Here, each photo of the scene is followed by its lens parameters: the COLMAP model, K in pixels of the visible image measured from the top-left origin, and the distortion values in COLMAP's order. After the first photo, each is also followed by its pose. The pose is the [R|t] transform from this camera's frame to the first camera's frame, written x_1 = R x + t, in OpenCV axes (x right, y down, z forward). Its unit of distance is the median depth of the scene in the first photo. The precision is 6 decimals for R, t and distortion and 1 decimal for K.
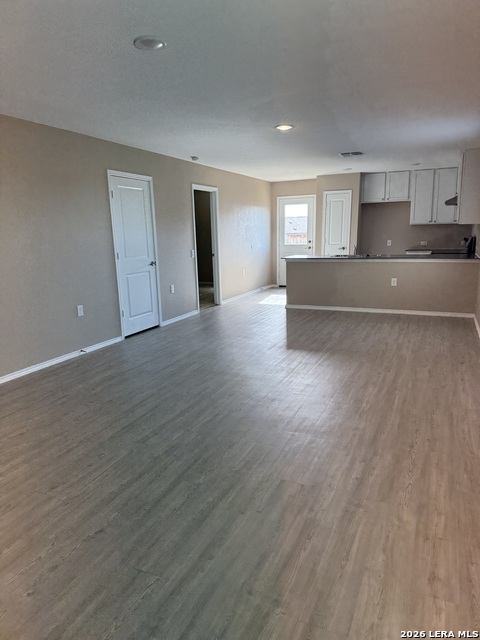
lens RADIAL K [[463.3, 0, 239.1], [0, 463.3, 326.9], [0, 0, 1]] dist [0.069311, -0.086053]
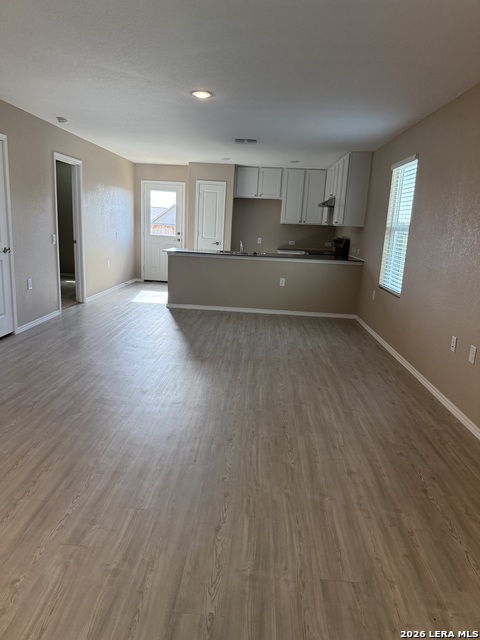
lens RADIAL K [[463.3, 0, 245.6], [0, 463.3, 319.5], [0, 0, 1]] dist [0.069311, -0.086053]
pose [[0.928848, -0.006830, 0.370399, -0.084623], [0.005968, 0.999976, 0.003476, -0.019679], [-0.370414, -0.001018, 0.928866, 0.123299]]
